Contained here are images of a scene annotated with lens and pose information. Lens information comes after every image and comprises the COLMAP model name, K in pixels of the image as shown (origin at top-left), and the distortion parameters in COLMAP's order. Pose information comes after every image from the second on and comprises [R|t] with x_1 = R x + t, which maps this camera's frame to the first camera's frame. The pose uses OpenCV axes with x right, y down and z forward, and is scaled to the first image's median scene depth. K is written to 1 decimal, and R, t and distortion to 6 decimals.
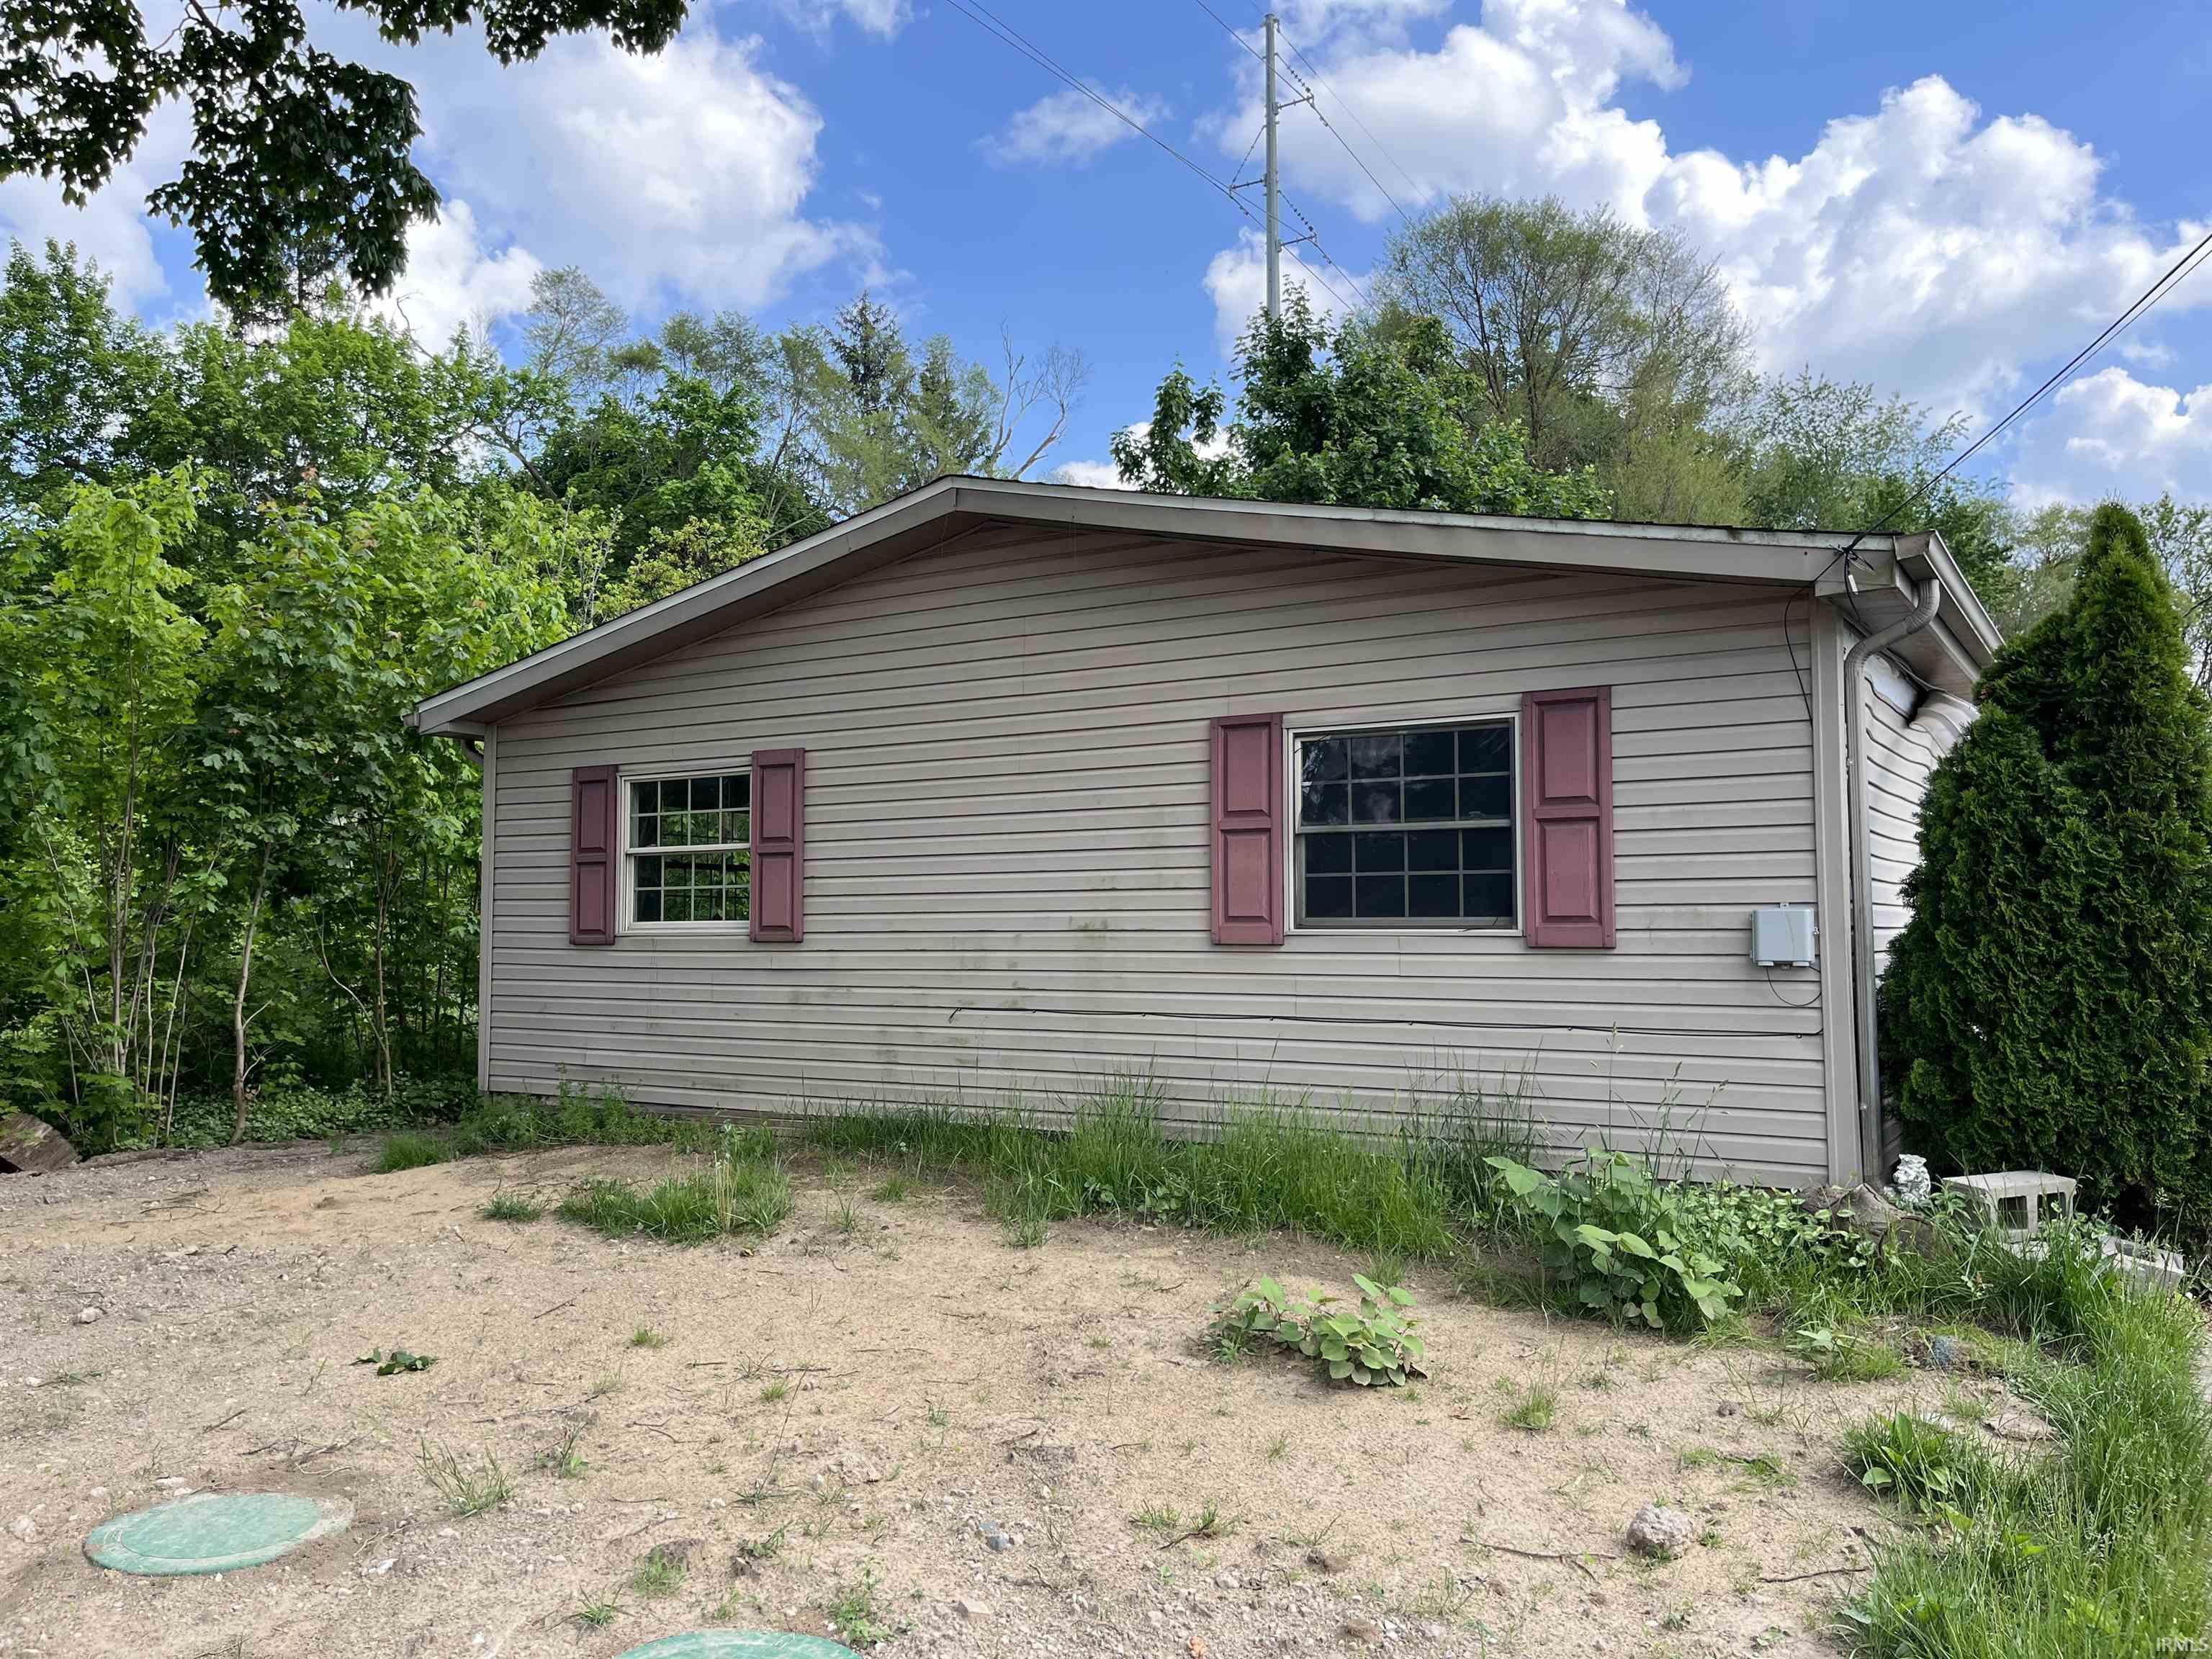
lens RADIAL K [[1689.8, 0, 1105.4], [0, 1689.8, 831.3], [0, 0, 1]] dist [0.041552, -0.030260]
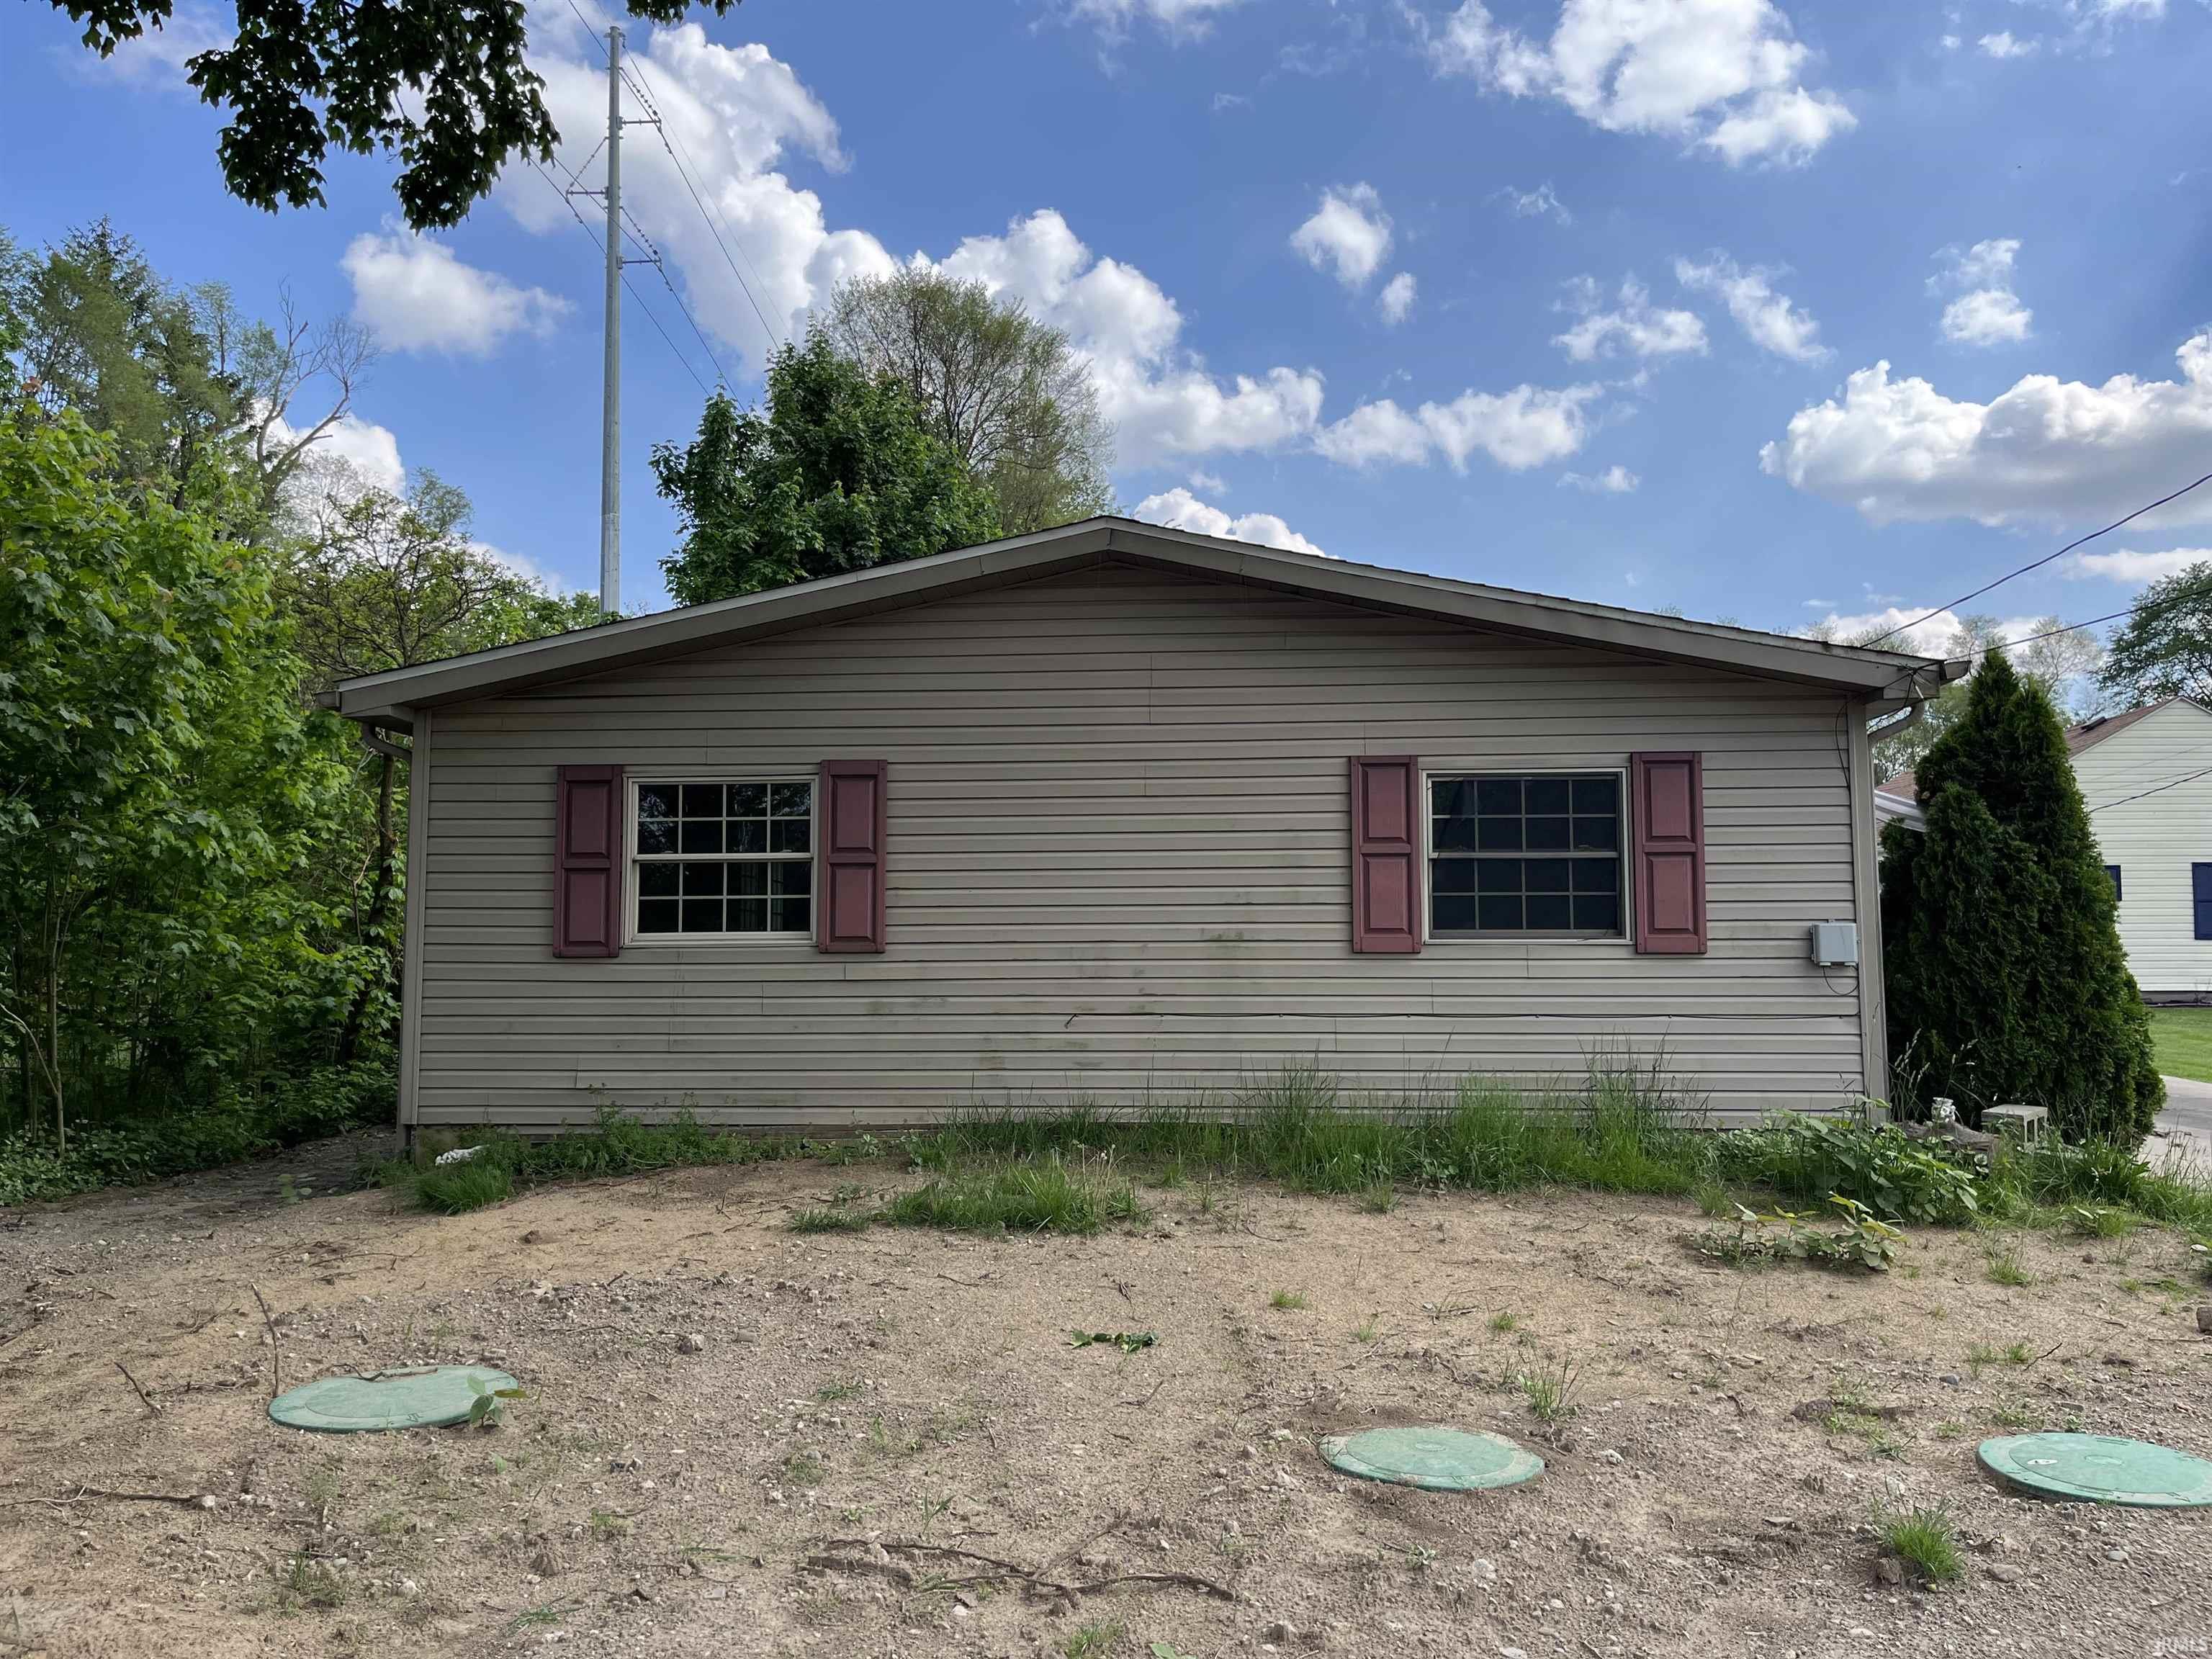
lens RADIAL K [[1689.8, 0, 1105.2], [0, 1689.8, 820.9], [0, 0, 1]] dist [0.041552, -0.030260]
pose [[0.879080, 0.040076, 0.474987, -0.629132], [-0.026580, 0.999030, -0.035100, 0.021983], [-0.475933, 0.018230, 0.879293, 0.062952]]
